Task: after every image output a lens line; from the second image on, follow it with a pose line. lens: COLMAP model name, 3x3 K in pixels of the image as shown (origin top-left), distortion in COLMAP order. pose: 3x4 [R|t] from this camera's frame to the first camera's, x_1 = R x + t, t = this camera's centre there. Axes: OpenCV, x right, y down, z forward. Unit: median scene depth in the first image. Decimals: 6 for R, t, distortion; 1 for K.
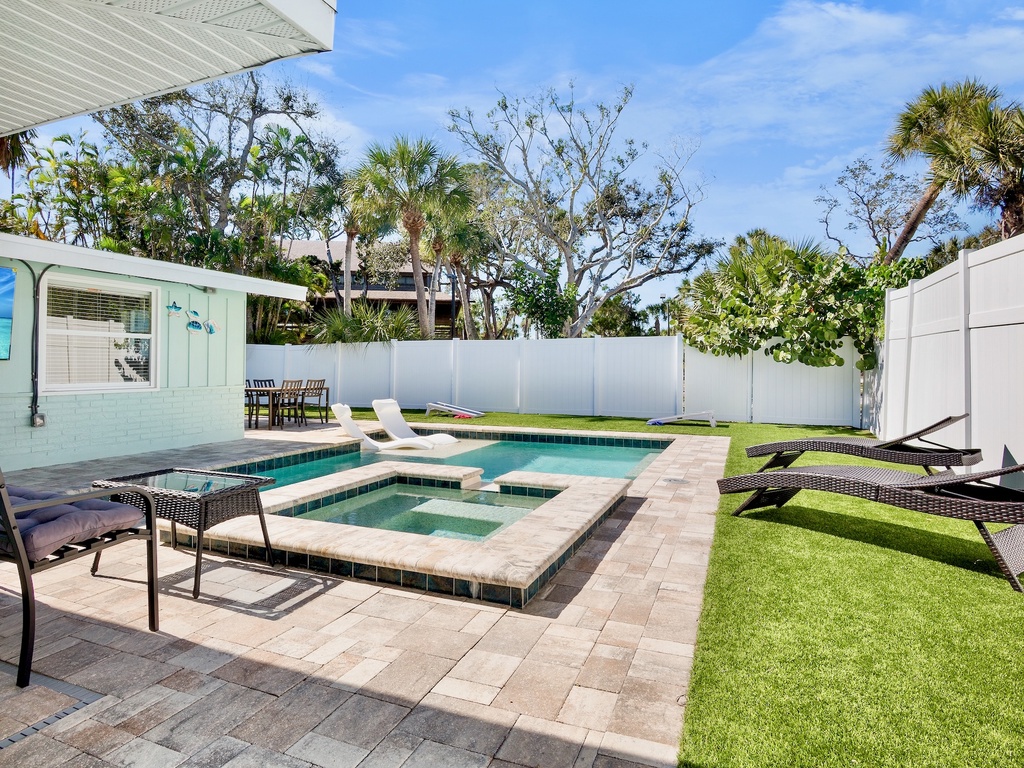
lens RADIAL K [[572.6, 0, 507.1], [0, 572.6, 372.1], [0, 0, 1]] dist [-0.028643, 0.000225]
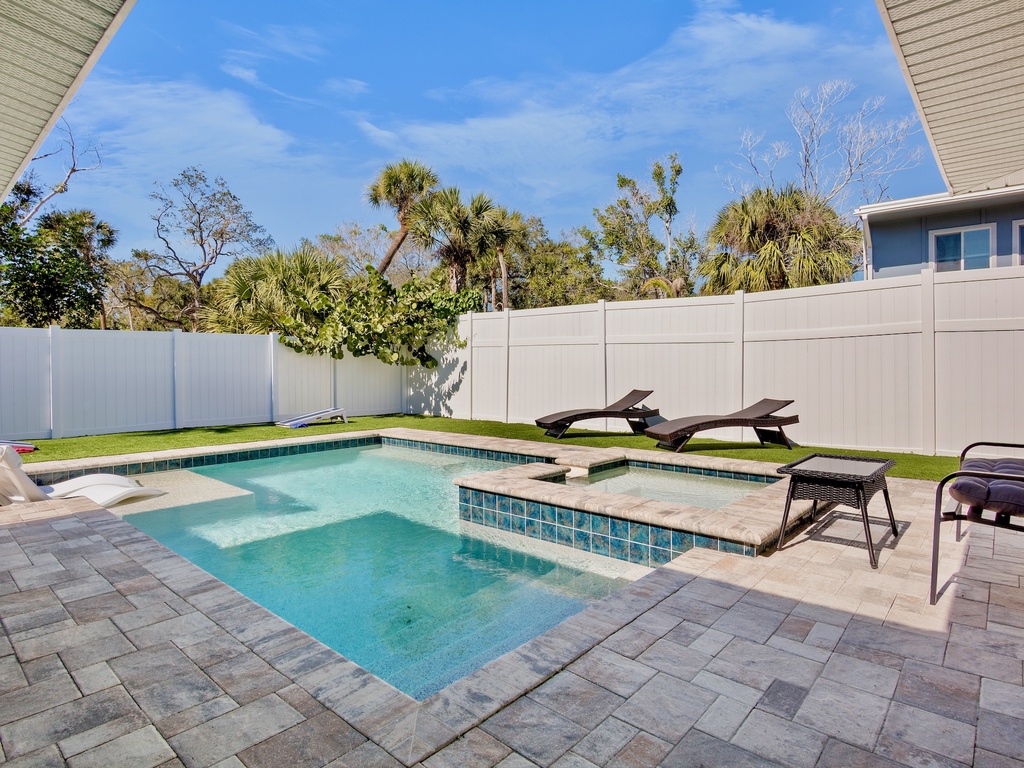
lens RADIAL K [[566.4, 0, 508.7], [0, 566.4, 378.1], [0, 0, 1]] dist [-0.019286, -0.000176]
pose [[0.345888, -0.019023, 0.938083, -0.446223], [0.012328, 0.999800, 0.015728, -0.001268], [-0.938195, 0.006125, 0.346054, 0.307065]]
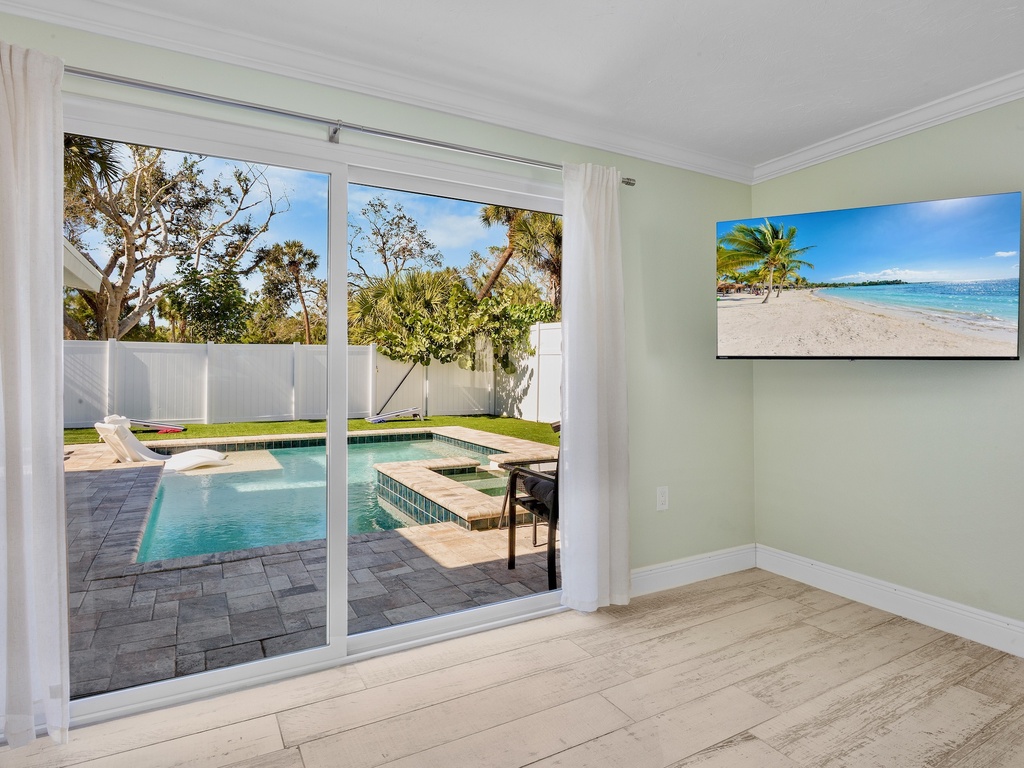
lens RADIAL K [[572.6, 0, 507.1], [0, 572.6, 372.1], [0, 0, 1]] dist [-0.028643, 0.000225]
pose [[0.634174, -0.001790, 0.773188, -0.414205], [0.005141, 0.999985, -0.001901, -0.006600], [-0.773173, 0.005180, 0.634174, 0.063748]]
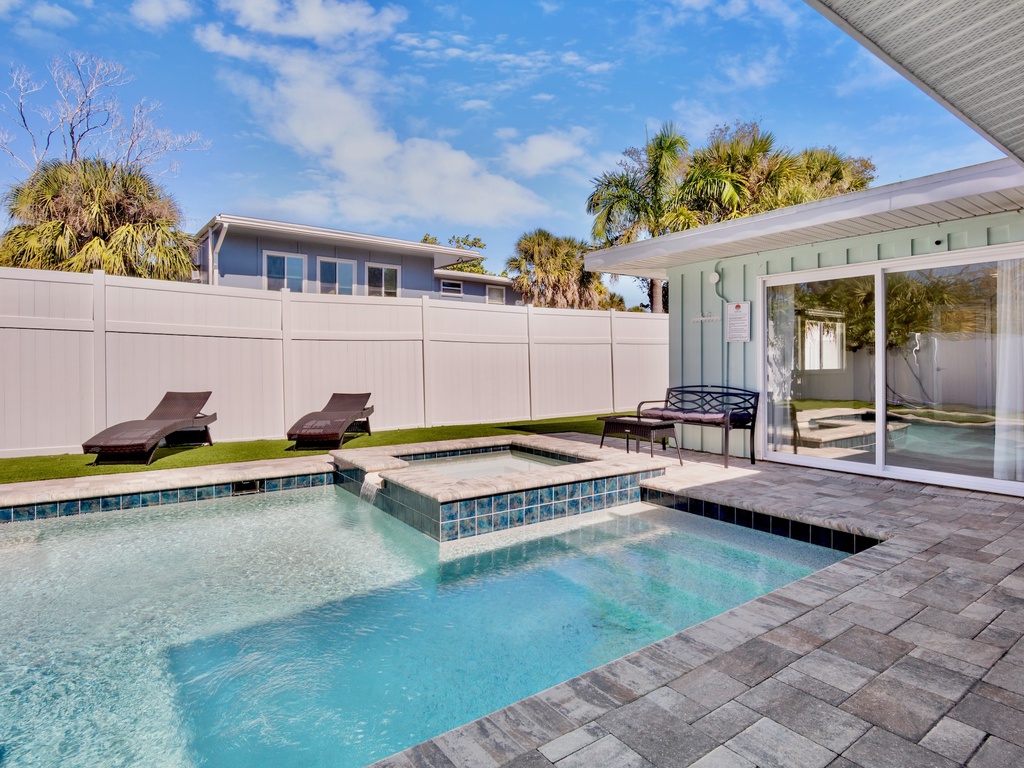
lens RADIAL K [[566.4, 0, 508.7], [0, 566.4, 378.1], [0, 0, 1]] dist [-0.019286, -0.000176]
pose [[-0.838677, -0.013044, 0.544473, -0.306710], [0.004261, 0.999525, 0.030508, -0.004020], [-0.544612, 0.027906, -0.838224, 0.722834]]
